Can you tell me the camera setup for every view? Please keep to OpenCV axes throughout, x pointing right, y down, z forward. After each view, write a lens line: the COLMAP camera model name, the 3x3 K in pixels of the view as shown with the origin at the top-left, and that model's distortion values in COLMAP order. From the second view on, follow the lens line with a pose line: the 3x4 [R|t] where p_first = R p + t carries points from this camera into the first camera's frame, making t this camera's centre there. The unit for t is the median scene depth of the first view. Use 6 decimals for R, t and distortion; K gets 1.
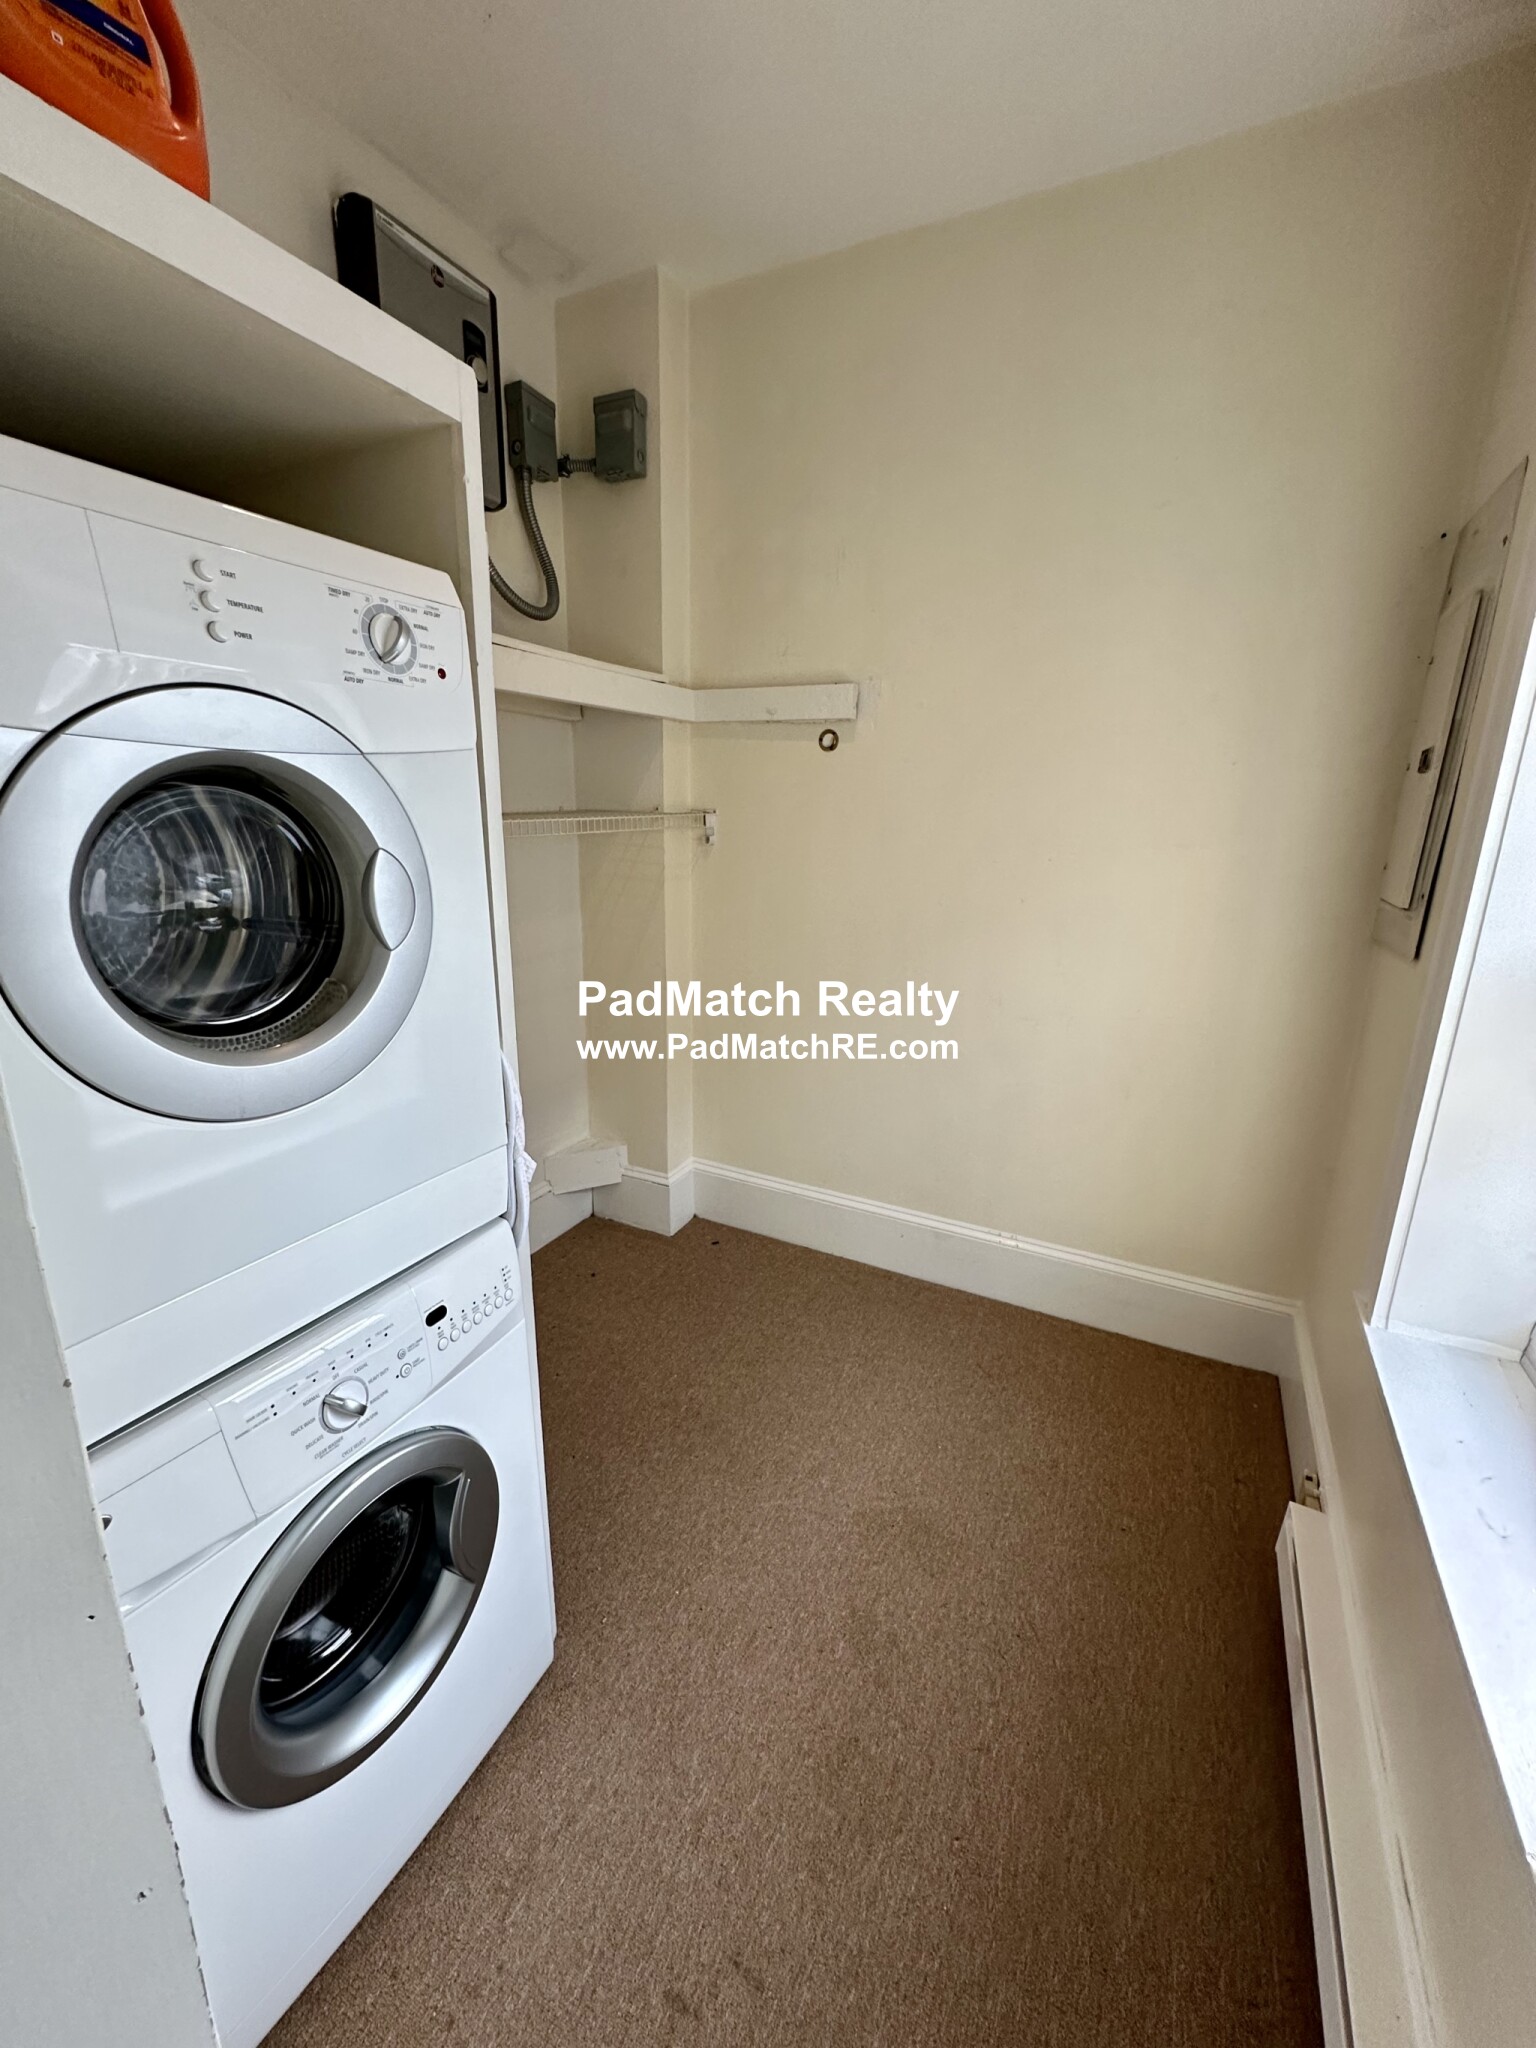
lens RADIAL K [[823.2, 0, 768.4], [0, 823.2, 1029.7], [0, 0, 1]] dist [-0.002732, -0.000377]
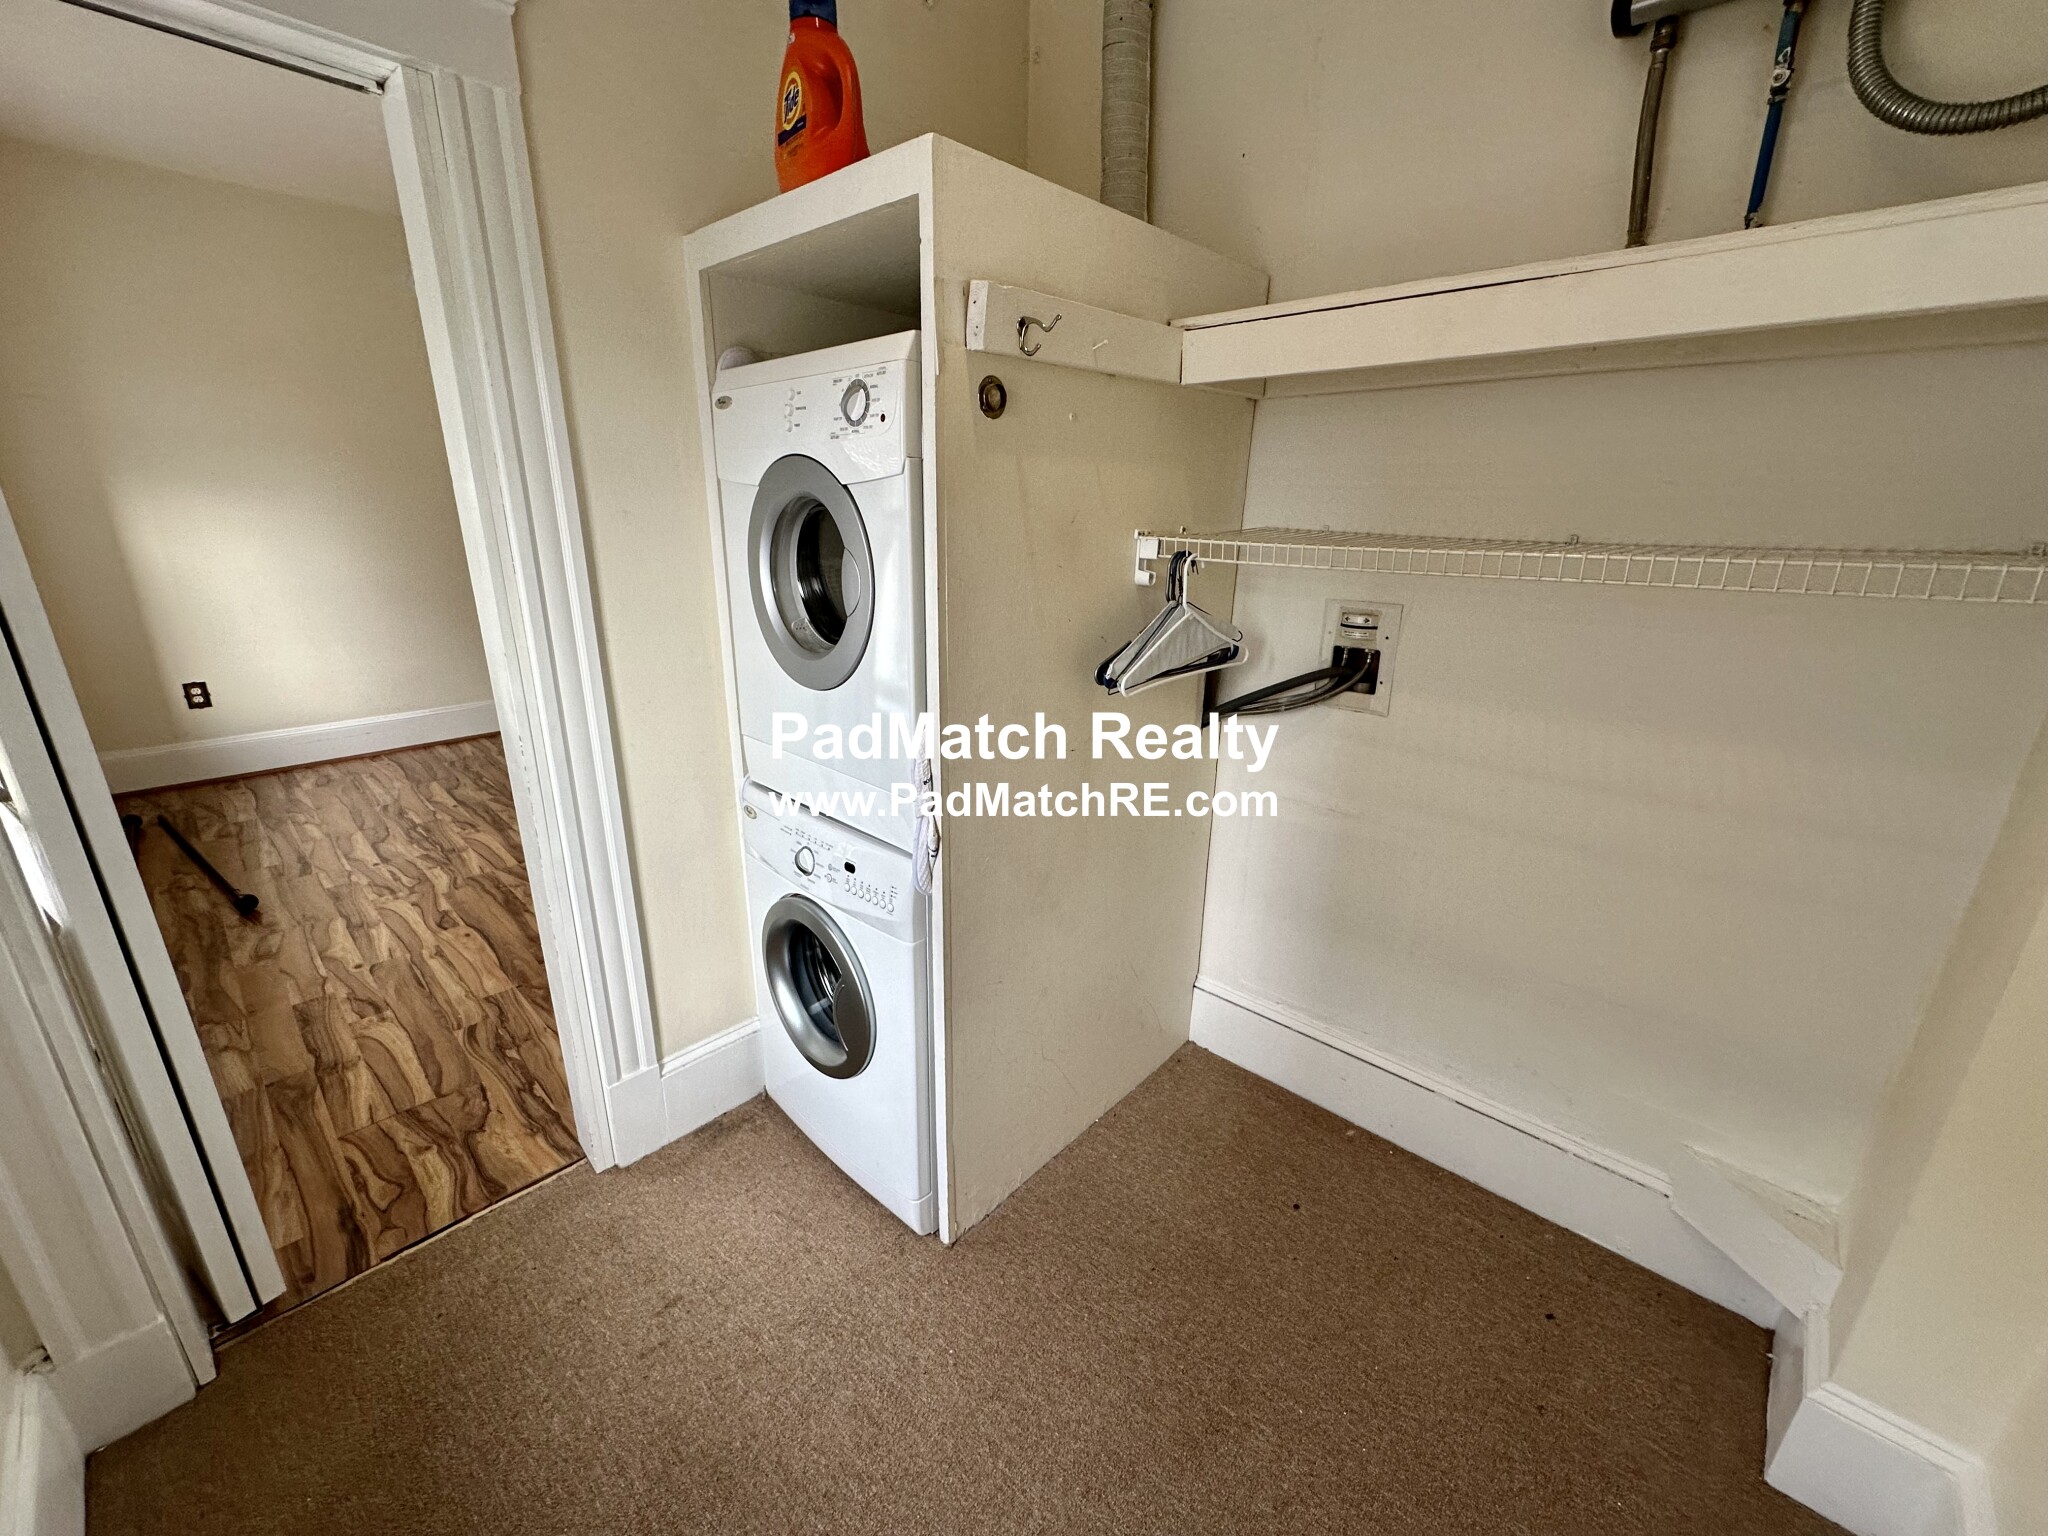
lens RADIAL K [[823.2, 0, 1031.4], [0, 823.2, 774.5], [0, 0, 1]] dist [-0.002732, -0.000377]
pose [[-0.277400, 0.277956, -0.919668, 0.922447], [-0.272015, 0.895346, 0.352653, -0.464306], [0.921443, 0.347989, -0.172761, 1.689044]]
